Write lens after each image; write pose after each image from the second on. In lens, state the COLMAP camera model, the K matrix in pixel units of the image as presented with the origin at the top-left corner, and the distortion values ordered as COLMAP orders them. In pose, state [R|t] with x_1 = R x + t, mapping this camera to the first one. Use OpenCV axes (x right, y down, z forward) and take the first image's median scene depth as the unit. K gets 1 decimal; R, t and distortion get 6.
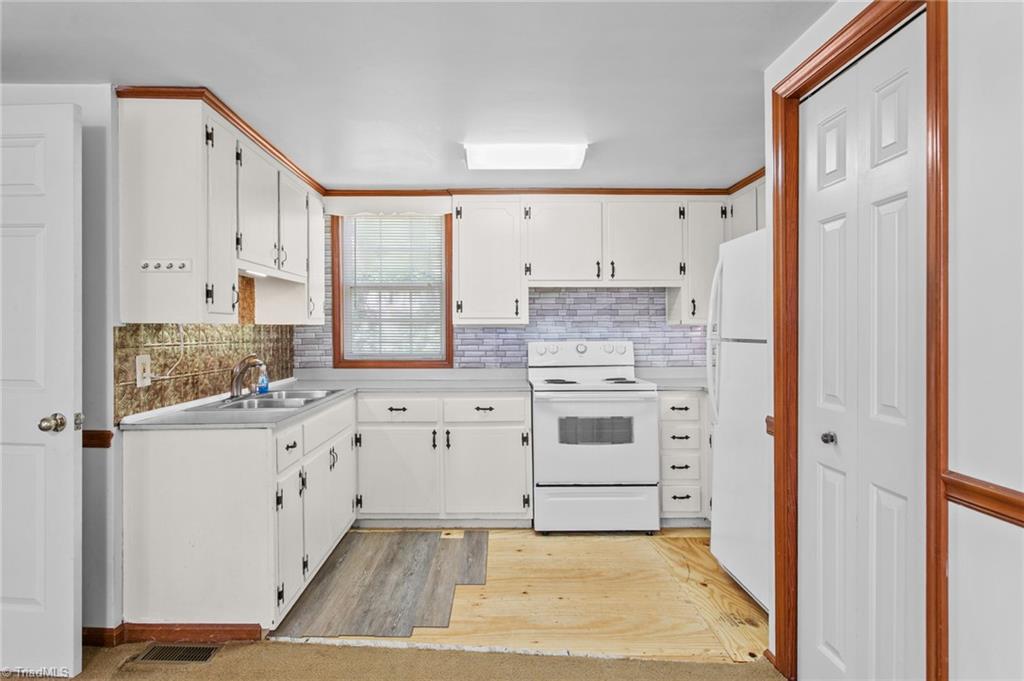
lens RADIAL K [[559.3, 0, 512.0], [0, 559.3, 340.5], [0, 0, 1]] dist [0.000429, 0.000522]
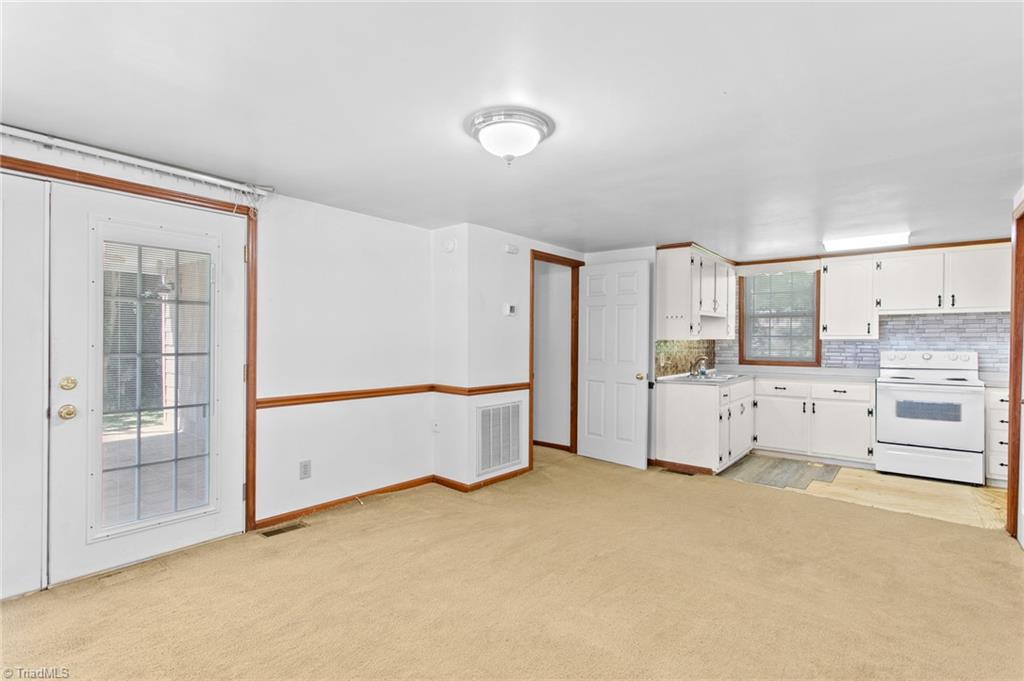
lens RADIAL K [[491.3, 0, 509.9], [0, 491.3, 348.9], [0, 0, 1]] dist [0.000205, 0.000337]
pose [[0.757168, 0.015185, -0.653043, 0.148844], [-0.014408, 0.999875, 0.006545, 0.002459], [0.653061, 0.004453, 0.757292, -0.678749]]
